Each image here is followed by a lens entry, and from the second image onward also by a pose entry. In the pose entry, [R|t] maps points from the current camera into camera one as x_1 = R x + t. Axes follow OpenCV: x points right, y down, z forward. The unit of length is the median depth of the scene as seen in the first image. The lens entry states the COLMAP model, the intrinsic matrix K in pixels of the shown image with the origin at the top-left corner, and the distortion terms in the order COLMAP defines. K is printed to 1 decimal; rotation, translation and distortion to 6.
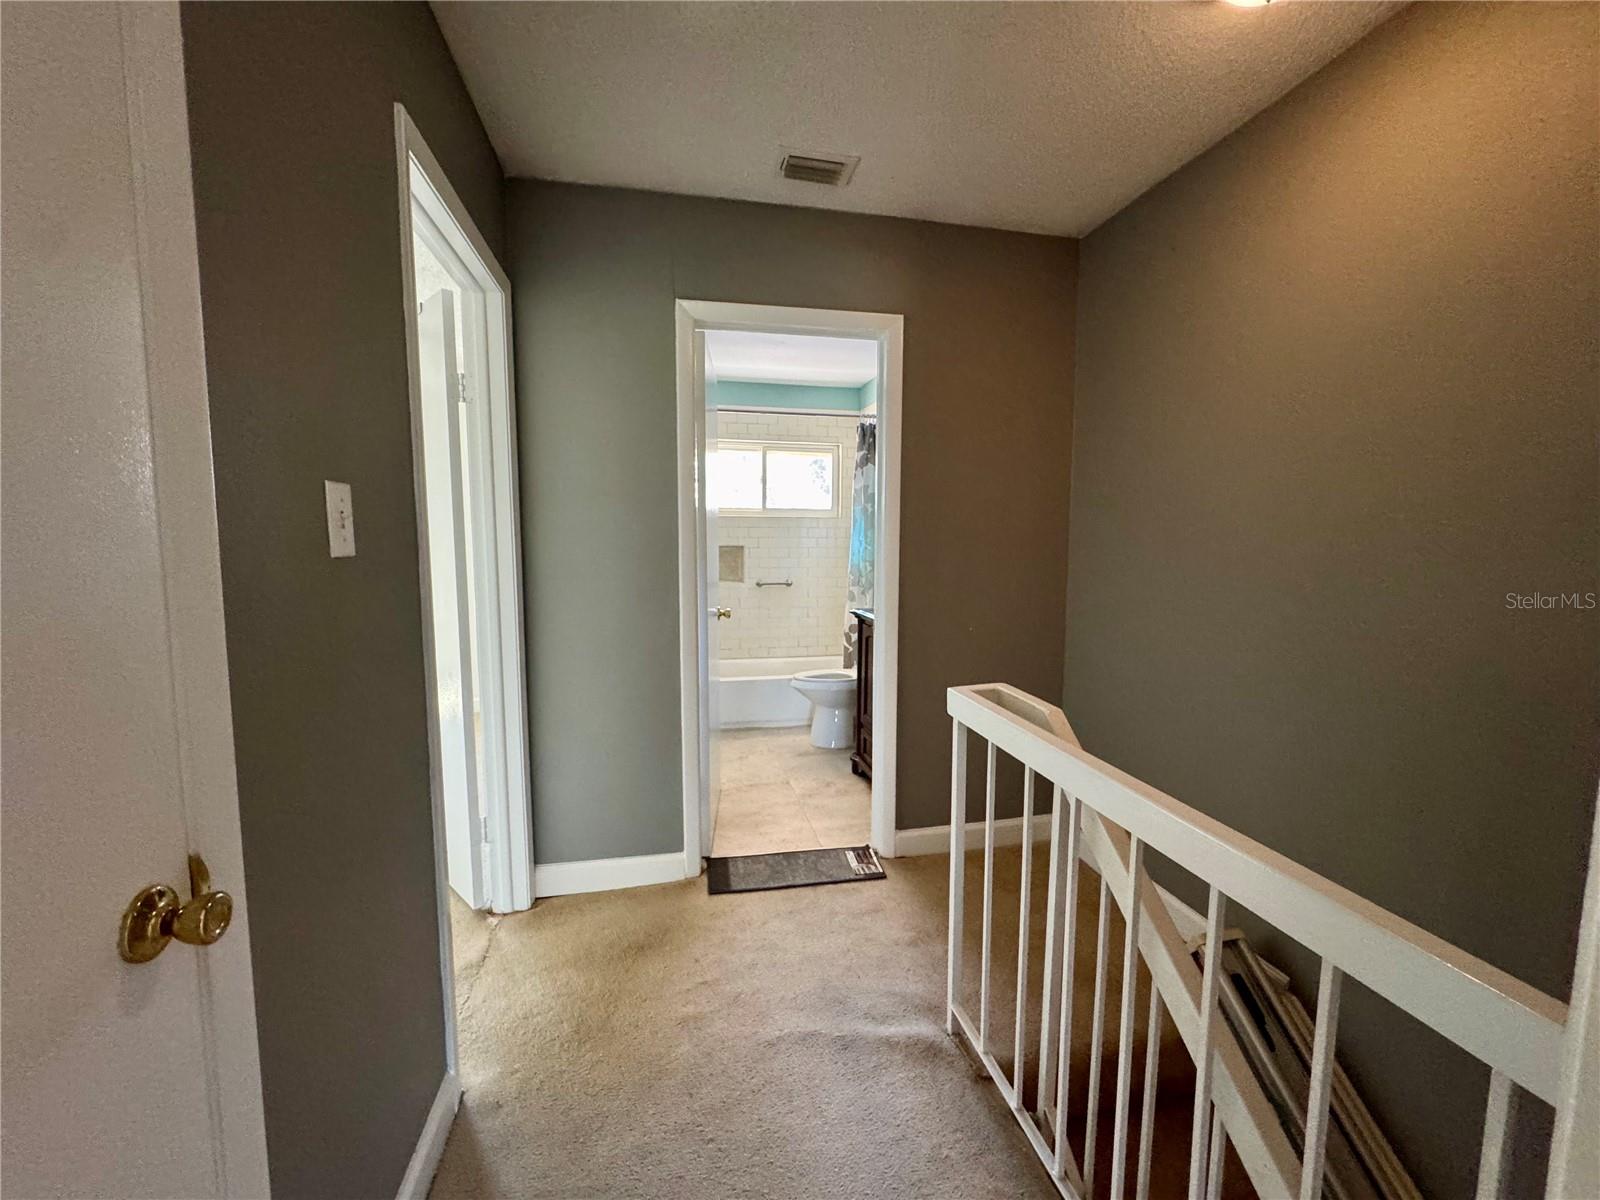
lens RADIAL K [[636.9, 0, 799.8], [0, 636.9, 597.9], [0, 0, 1]] dist [-0.003088, -0.000135]
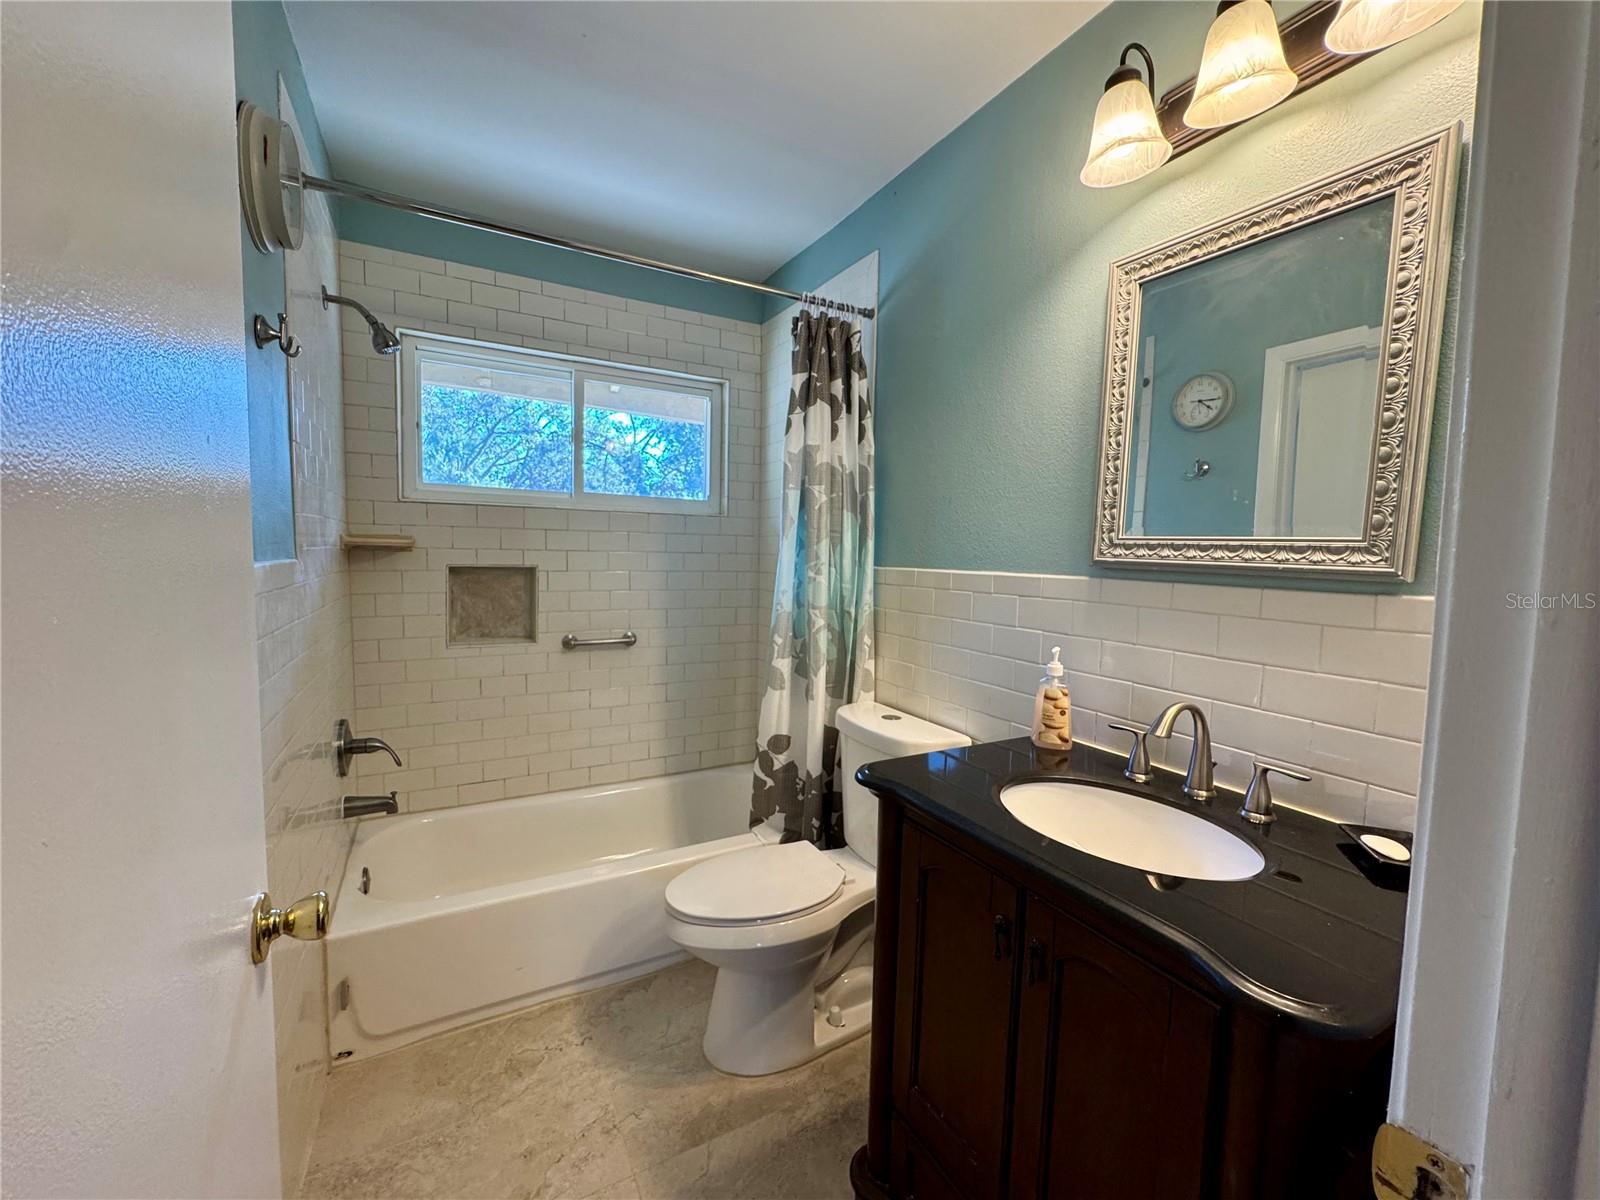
lens RADIAL K [[636.9, 0, 790.5], [0, 636.9, 599.1], [0, 0, 1]] dist [-0.003088, -0.000135]
pose [[0.959540, -0.009206, 0.281421, -0.039327], [0.011918, 0.999898, -0.007927, -0.054468], [-0.281319, 0.010960, 0.959552, 0.492078]]
